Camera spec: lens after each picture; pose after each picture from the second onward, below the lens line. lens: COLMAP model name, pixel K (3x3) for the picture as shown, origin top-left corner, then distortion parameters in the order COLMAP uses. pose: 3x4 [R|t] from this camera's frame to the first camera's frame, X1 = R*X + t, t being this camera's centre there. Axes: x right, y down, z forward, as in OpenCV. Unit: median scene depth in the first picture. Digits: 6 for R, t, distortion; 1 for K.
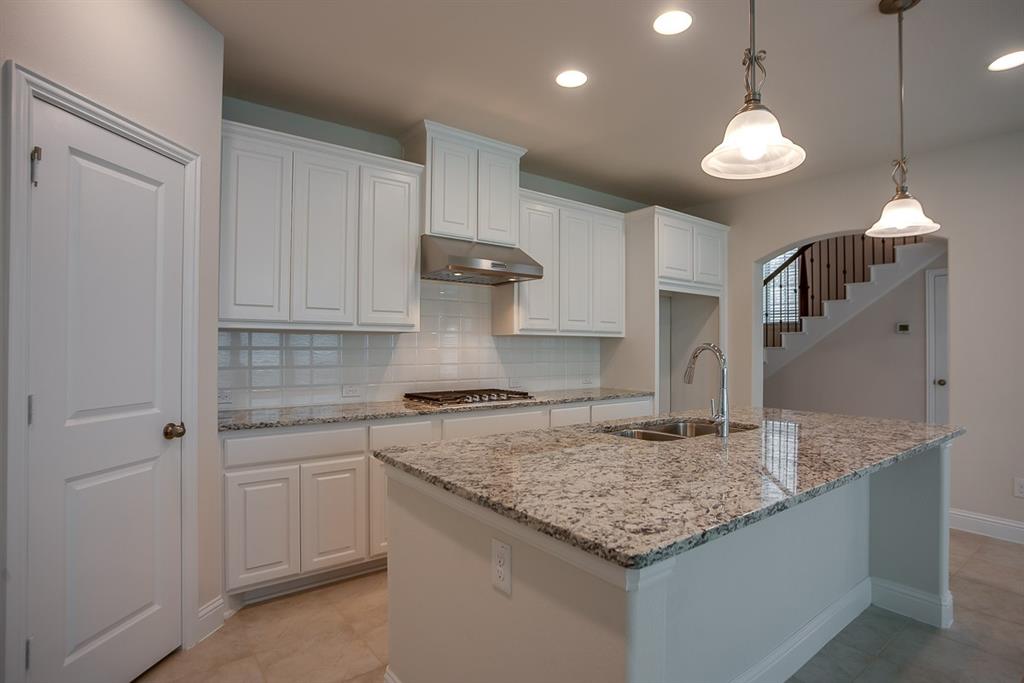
lens RADIAL K [[533.7, 0, 539.5], [0, 533.7, 342.8], [0, 0, 1]] dist [-0.048934, 0.000399]
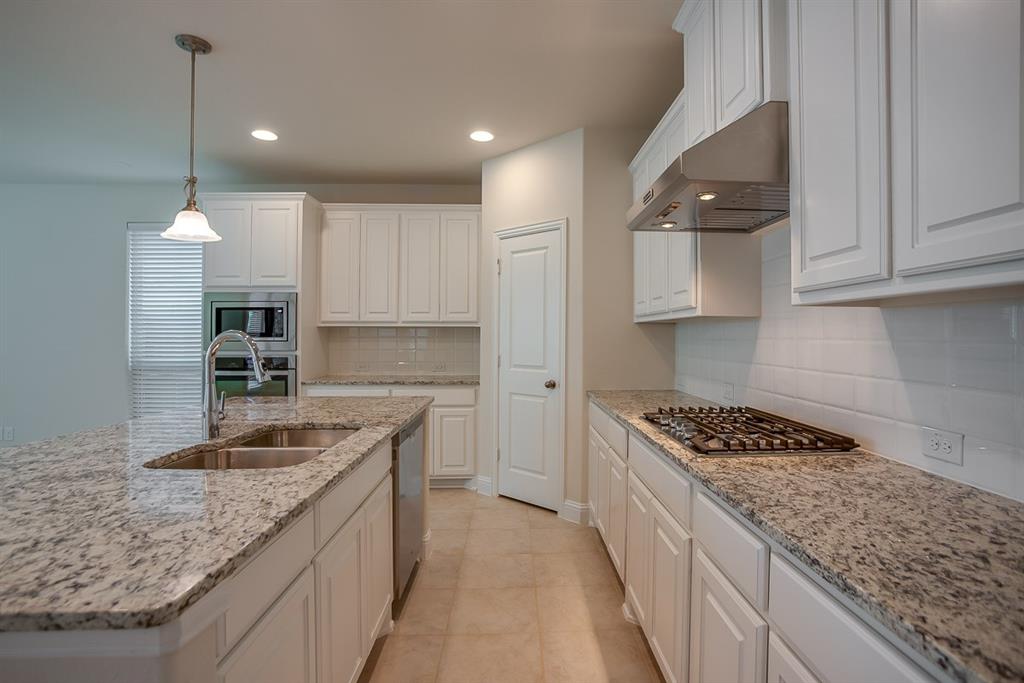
lens RADIAL K [[520.0, 0, 523.5], [0, 520.0, 337.9], [0, 0, 1]] dist [-0.003170, -0.000288]
pose [[-0.616796, -0.001031, -0.787123, 0.454840], [0.002629, 0.999991, -0.003370, 0.011189], [0.787119, -0.004148, -0.616787, 1.230589]]
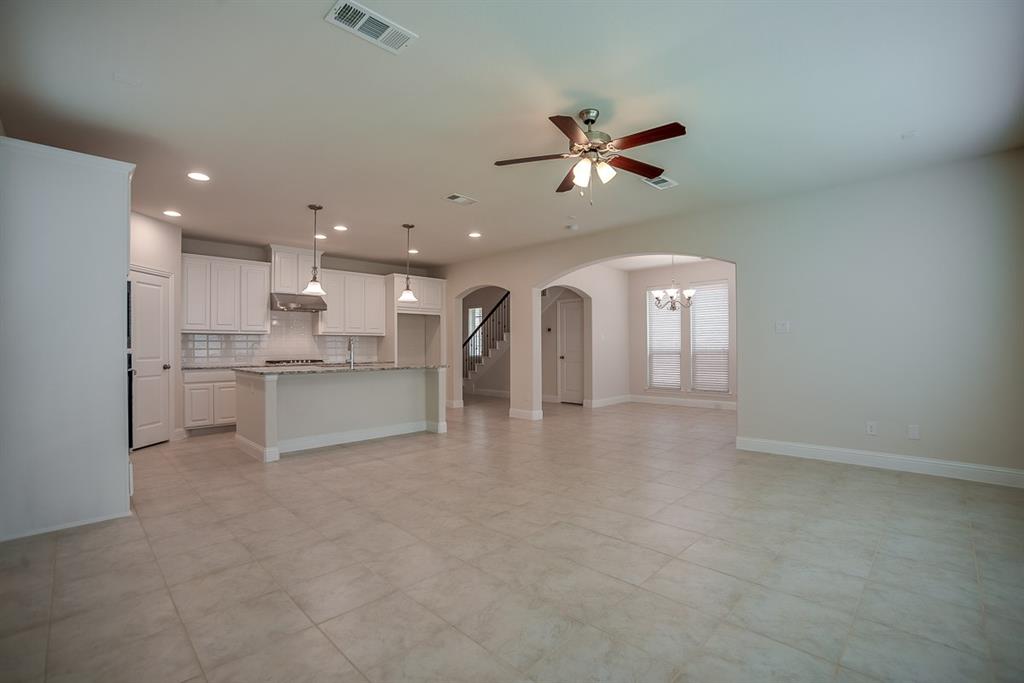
lens RADIAL K [[454.3, 0, 504.4], [0, 454.3, 344.2], [0, 0, 1]] dist [-0.061375, 0.015184]
pose [[0.996740, -0.009722, 0.080090, 0.645083], [0.009632, 0.999952, 0.001507, 0.032150], [-0.080101, -0.000731, 0.996786, -1.046552]]
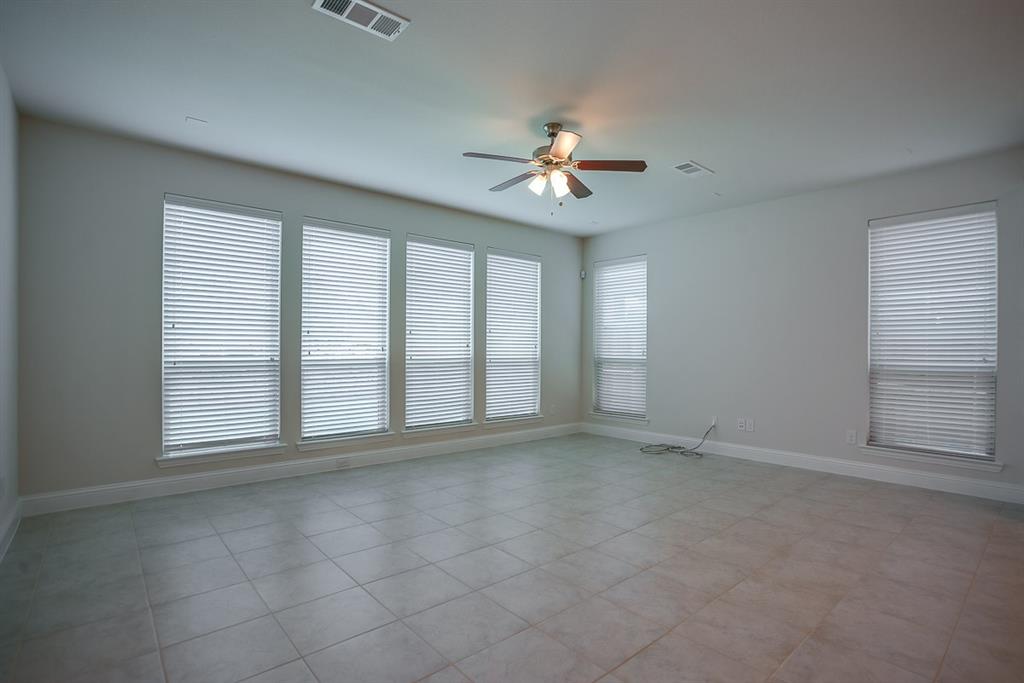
lens RADIAL K [[500.7, 0, 542.4], [0, 500.7, 360.0], [0, 0, 1]] dist [-0.060907, 0.000020]
pose [[-0.997617, -0.008153, -0.068519, 0.959789], [-0.009202, 0.999845, 0.015009, 0.045590], [0.068386, 0.015603, -0.997537, 0.748142]]
